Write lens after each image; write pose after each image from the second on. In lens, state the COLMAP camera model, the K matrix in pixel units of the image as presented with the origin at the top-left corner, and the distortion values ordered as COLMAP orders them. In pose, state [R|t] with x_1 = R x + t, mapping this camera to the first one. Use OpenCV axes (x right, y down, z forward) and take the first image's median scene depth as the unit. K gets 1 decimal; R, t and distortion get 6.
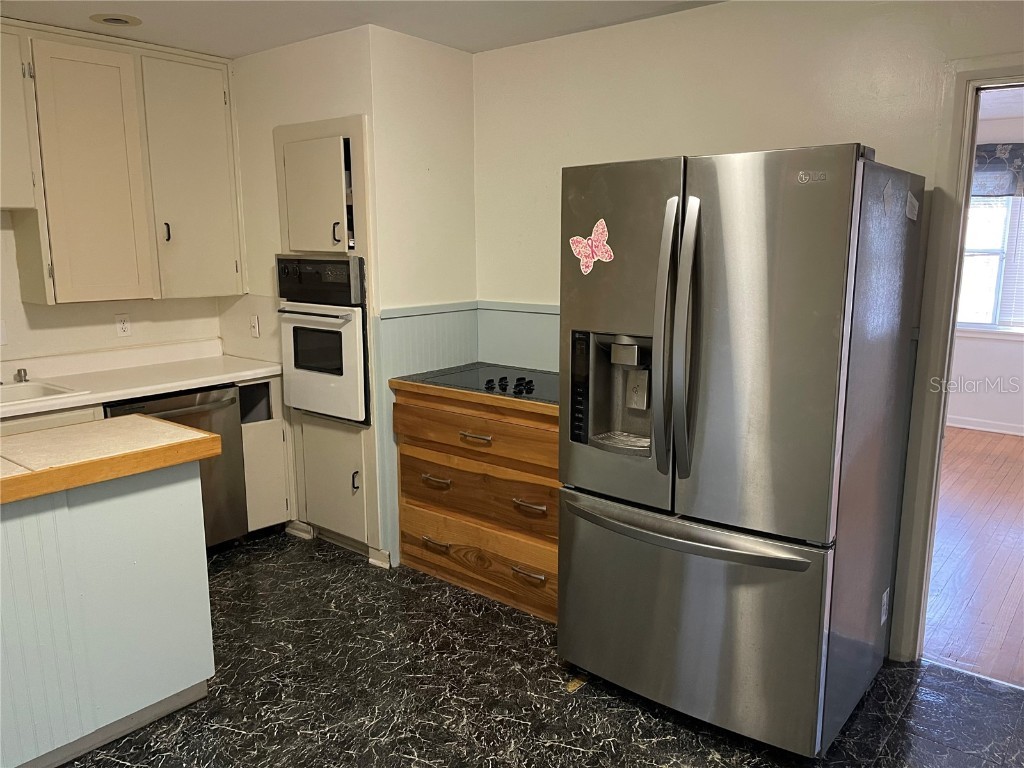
lens RADIAL K [[775.2, 0, 511.7], [0, 775.2, 383.8], [0, 0, 1]] dist [0.015002, -0.006065]
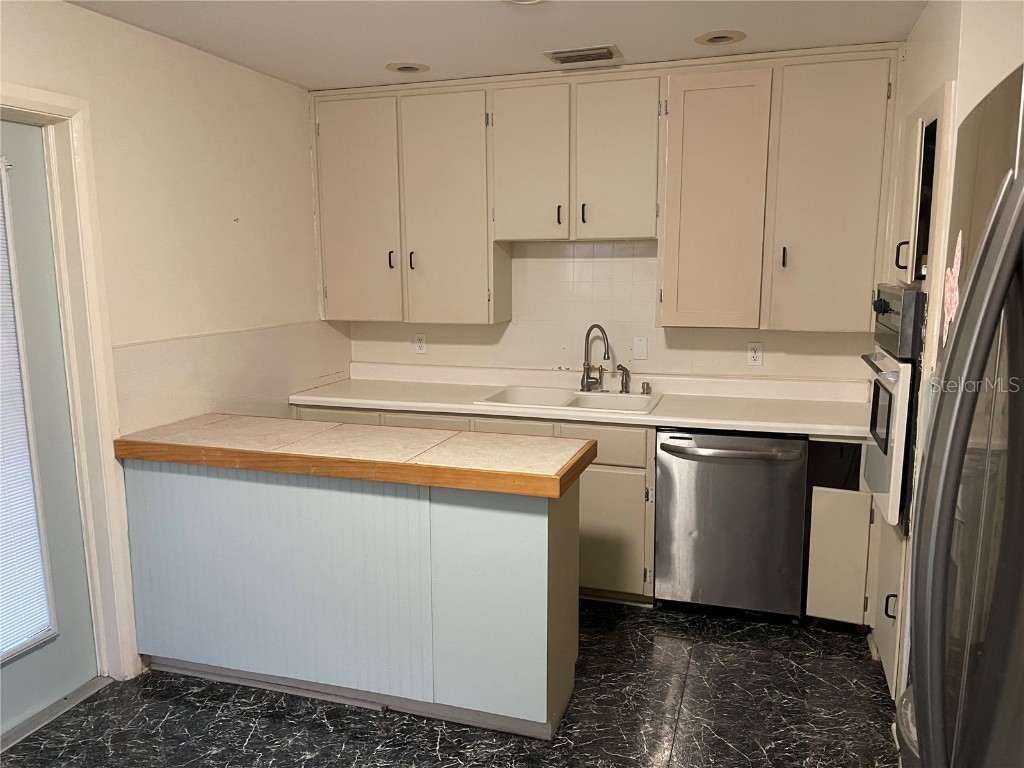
lens RADIAL K [[775.2, 0, 511.5], [0, 775.2, 384.6], [0, 0, 1]] dist [0.015002, -0.006065]
pose [[0.355794, 0.145120, -0.923228, 0.310644], [-0.165417, 0.982052, 0.090618, -0.082614], [0.919809, 0.120476, 0.373414, 0.409376]]
